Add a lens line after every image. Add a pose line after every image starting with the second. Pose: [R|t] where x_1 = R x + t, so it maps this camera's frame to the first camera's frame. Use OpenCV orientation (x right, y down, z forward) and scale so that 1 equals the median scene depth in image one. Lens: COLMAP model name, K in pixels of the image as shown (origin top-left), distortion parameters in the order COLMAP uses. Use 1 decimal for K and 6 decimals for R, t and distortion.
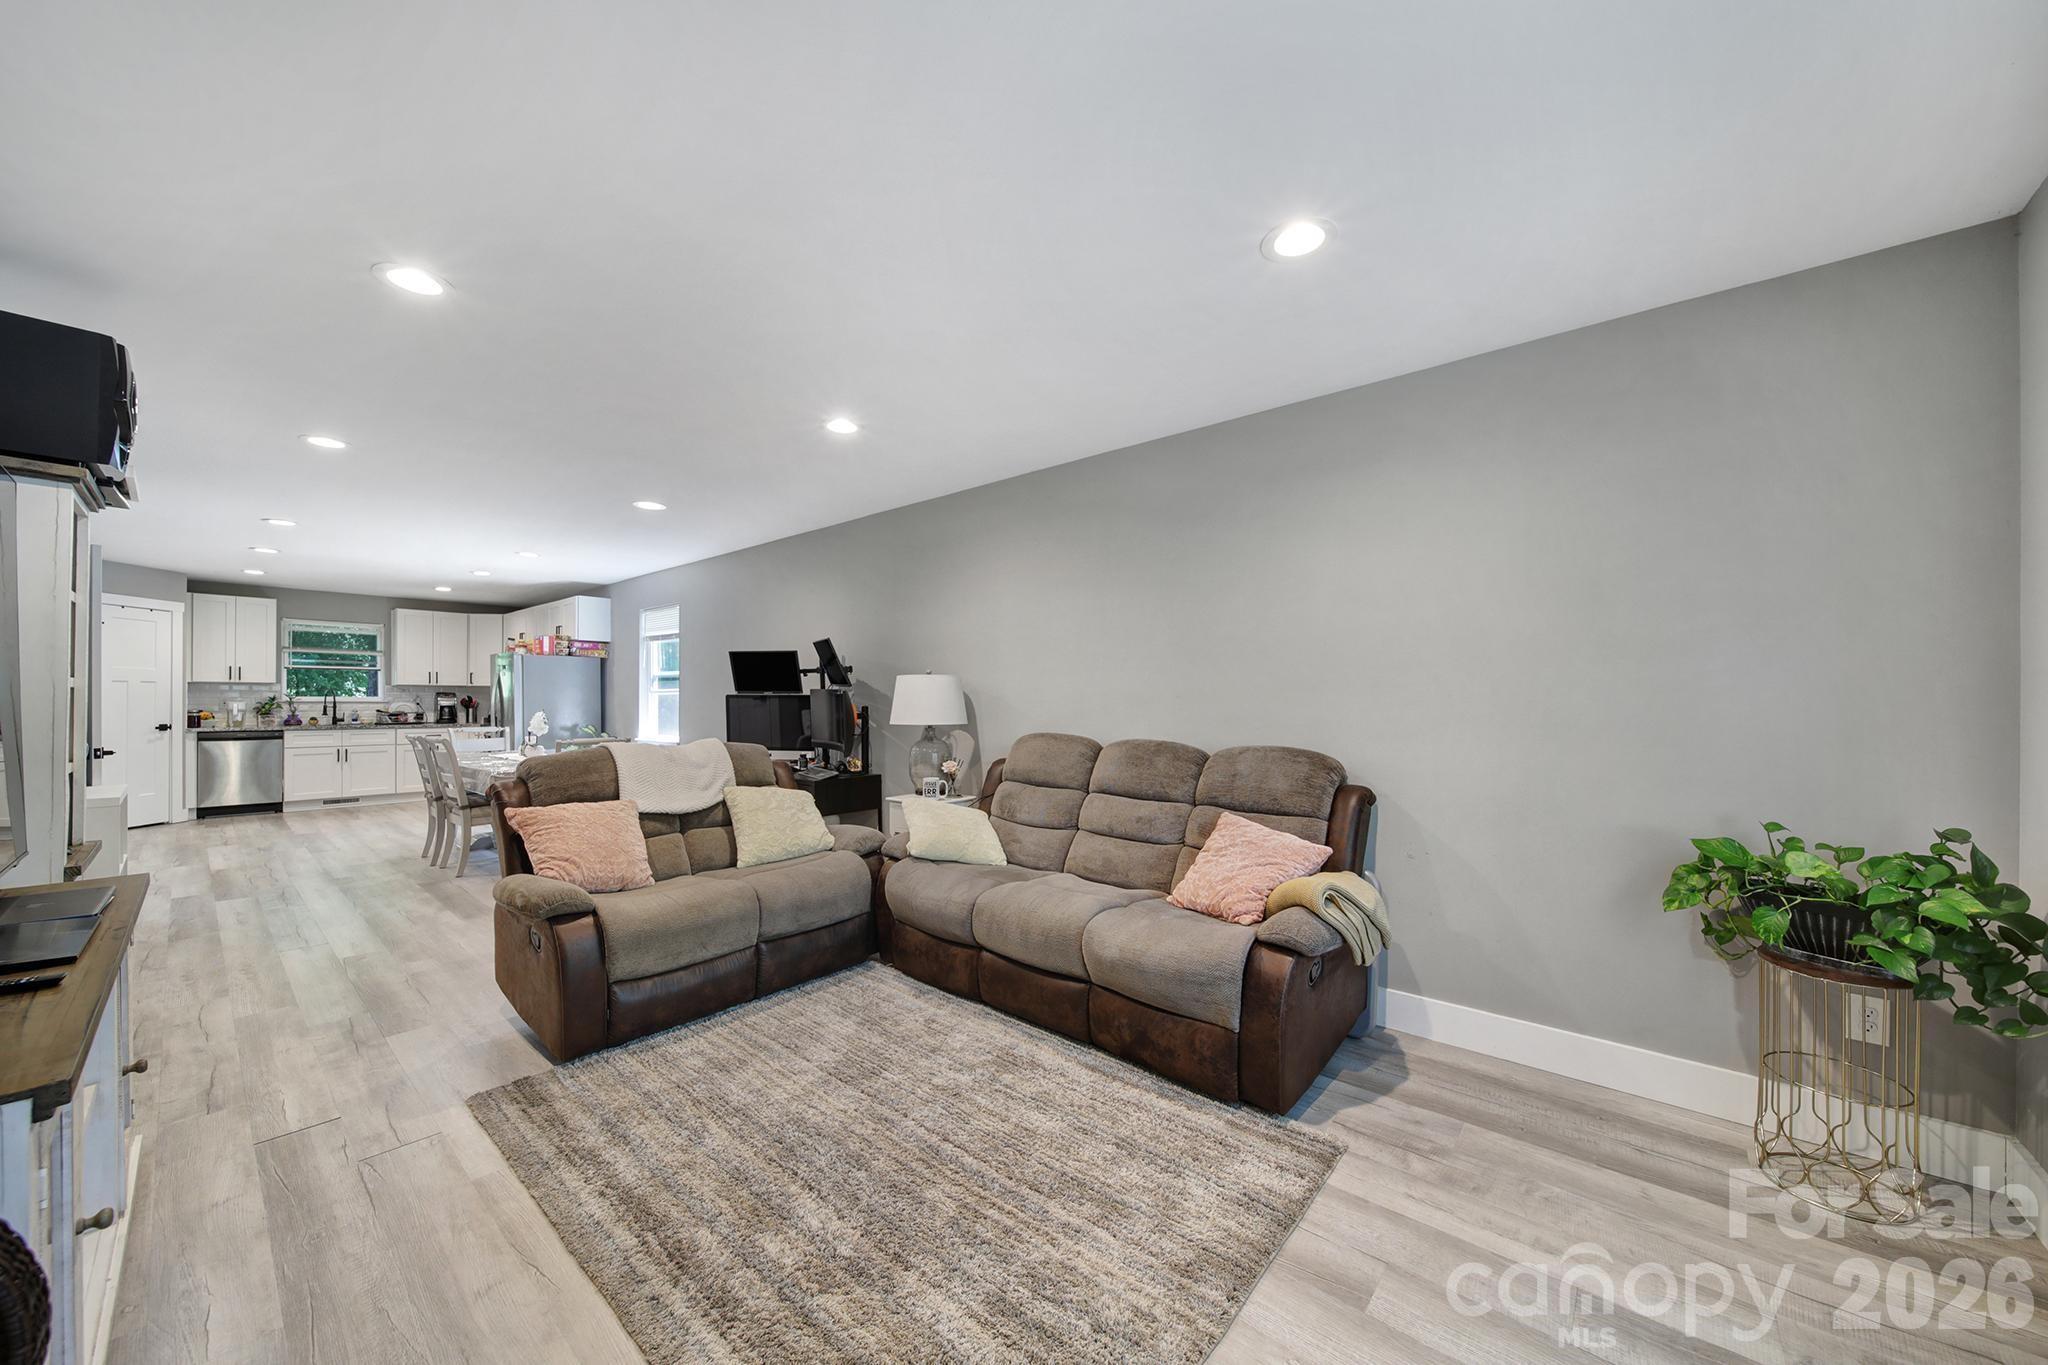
lens RADIAL K [[713.6, 0, 1024.4], [0, 713.6, 708.8], [0, 0, 1]] dist [-0.000360, 0.000005]
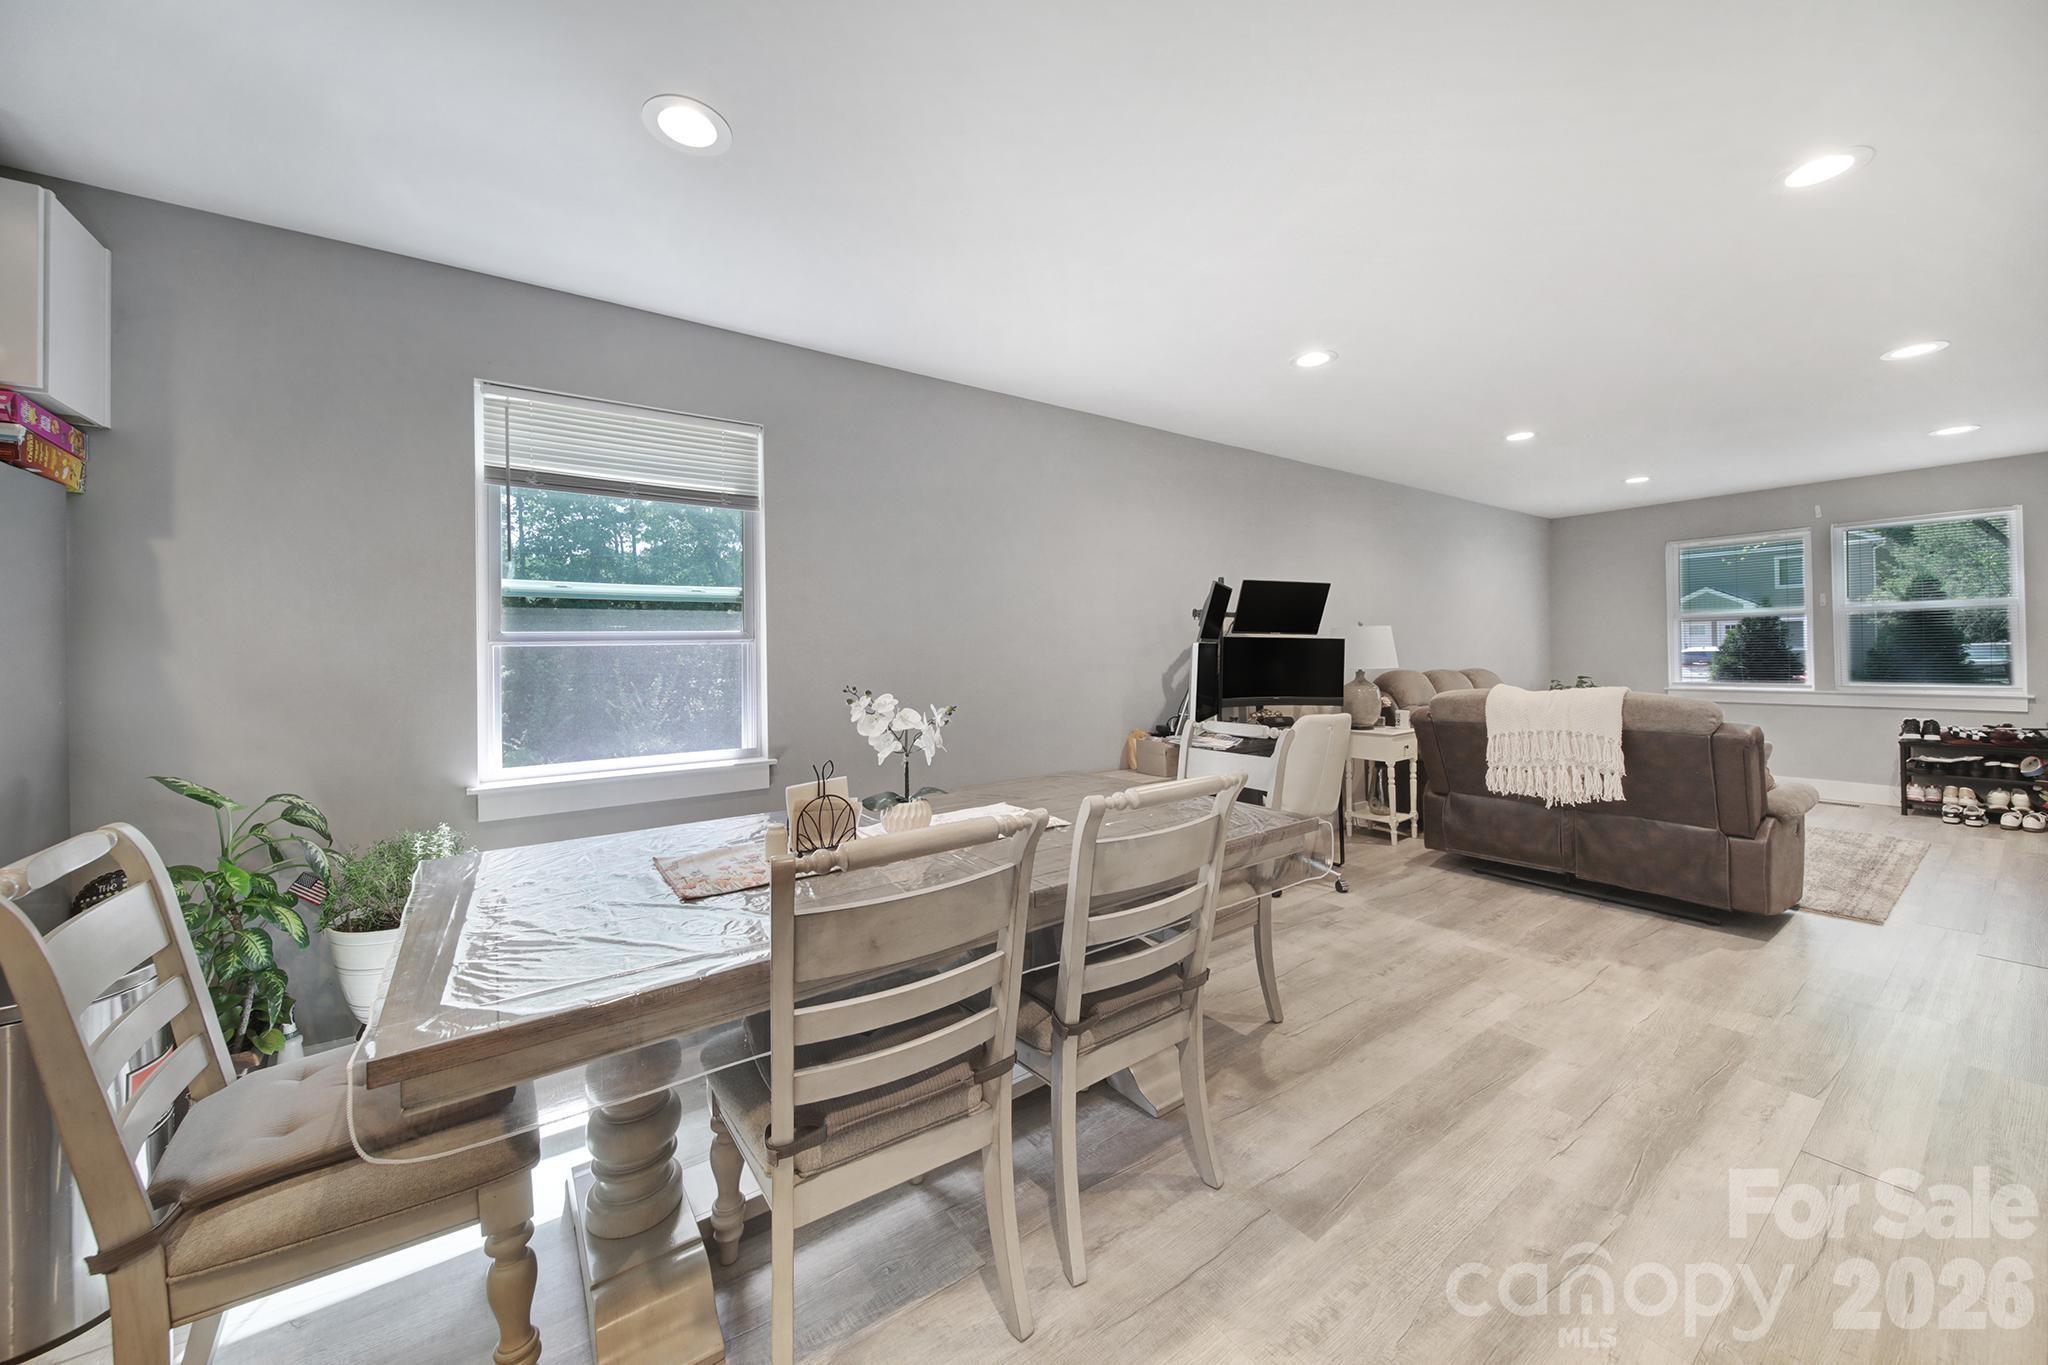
lens RADIAL K [[751.6, 0, 1027.7], [0, 751.6, 651.5], [0, 0, 1]] dist [0.000155, 0.000021]
pose [[0.240622, -0.005953, 0.970601, -2.080931], [0.028157, 0.999603, -0.000850, -0.028919], [-0.970210, 0.027533, 0.240694, 1.795919]]
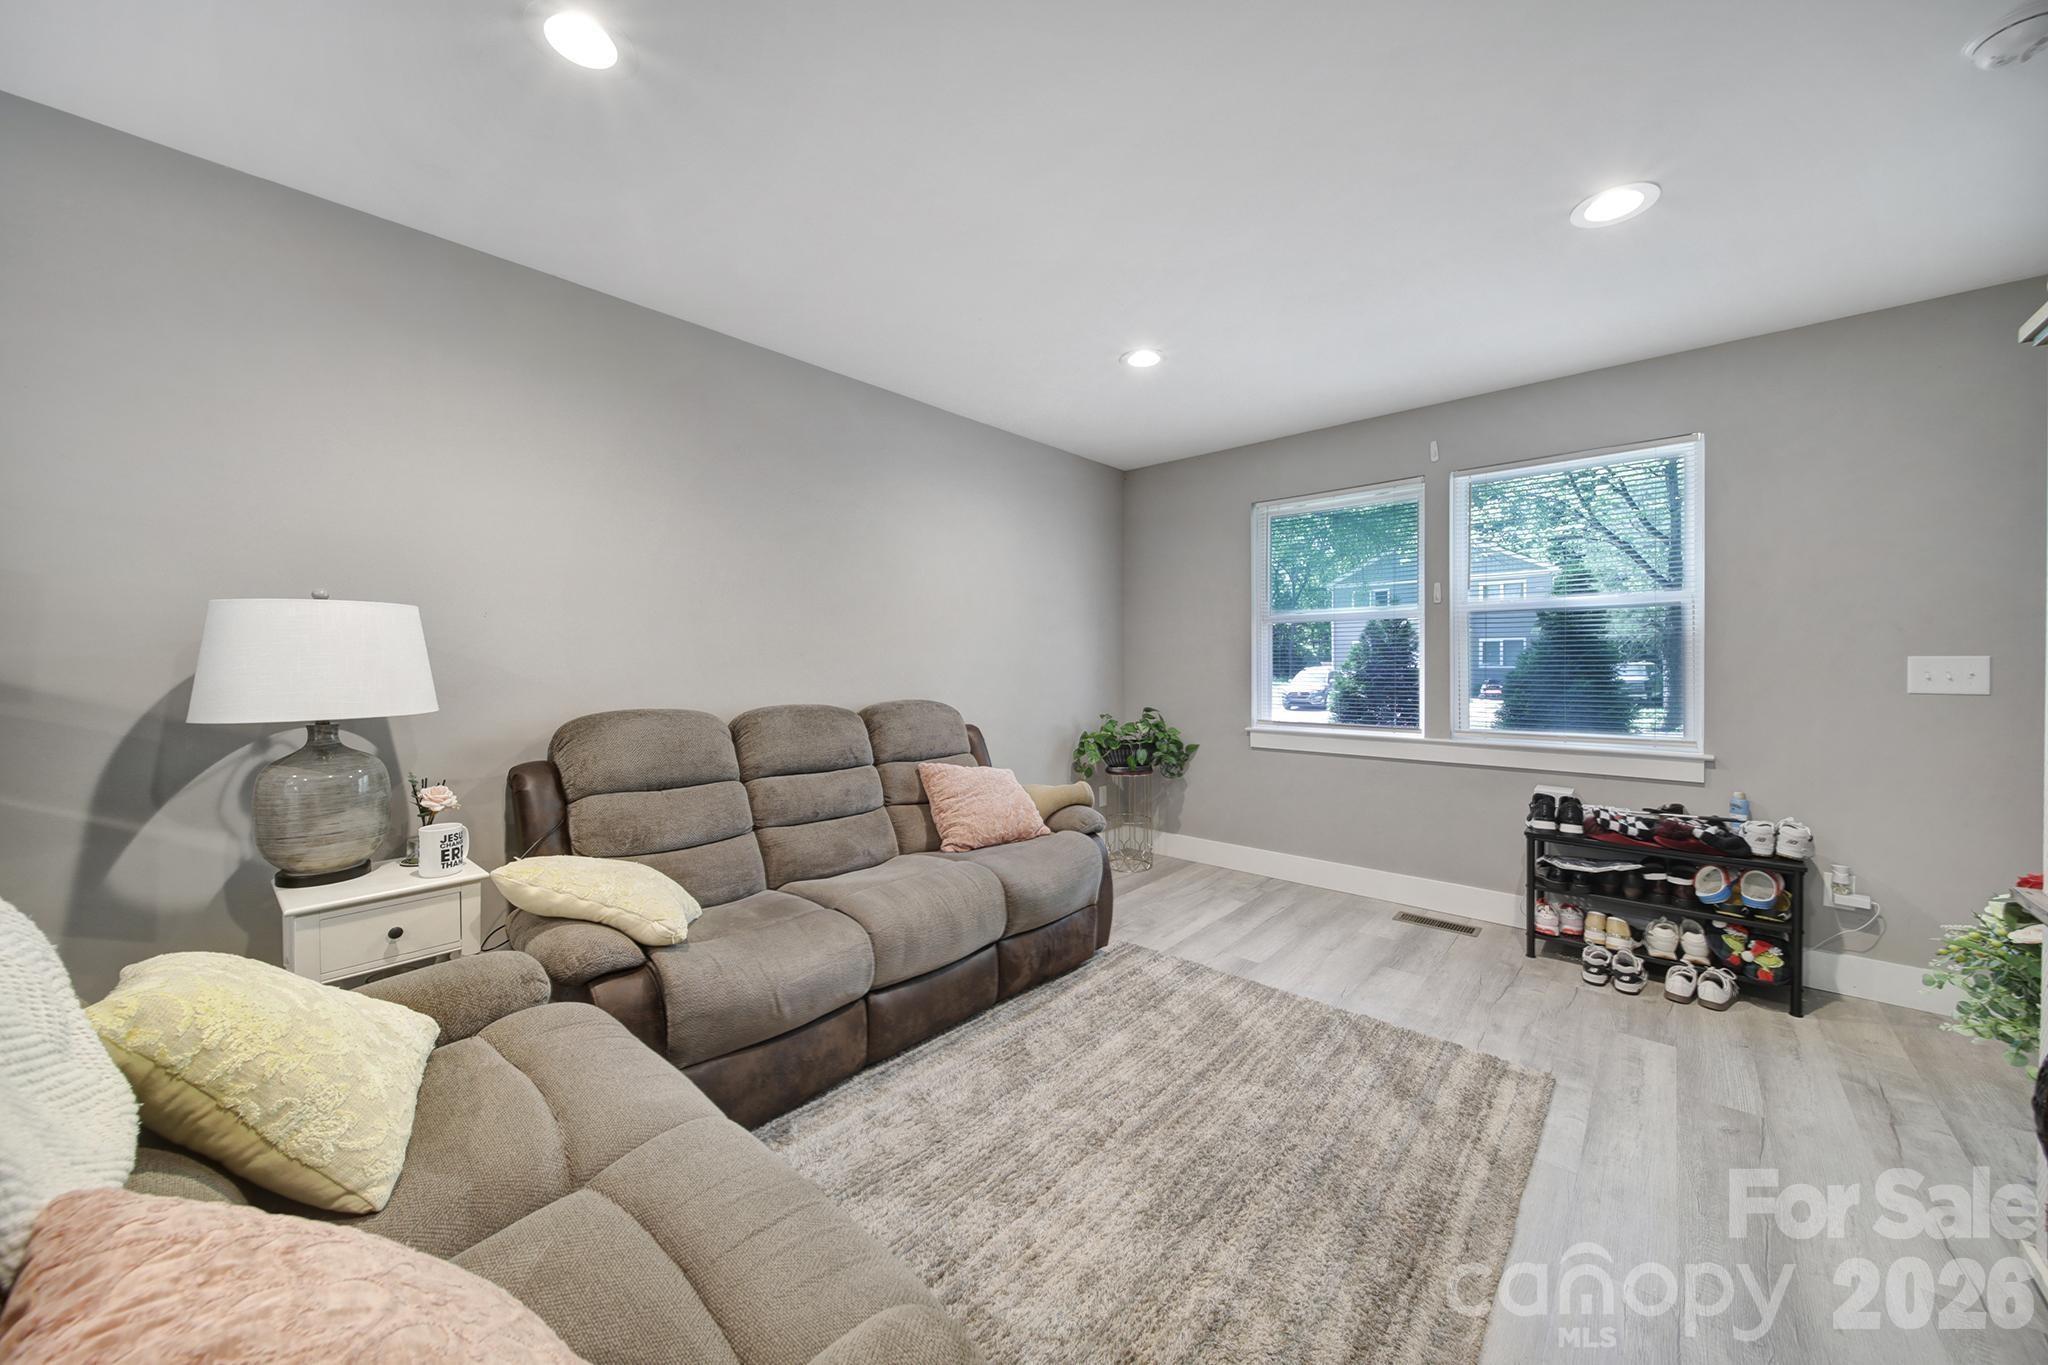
lens RADIAL K [[719.7, 0, 1018.9], [0, 719.7, 666.7], [0, 0, 1]] dist [-0.001960, -0.000462]
pose [[0.039224, -0.016579, 0.999093, -0.846728], [0.015102, 0.999758, 0.015997, -0.014518], [-0.999116, 0.014461, 0.039465, 0.865018]]
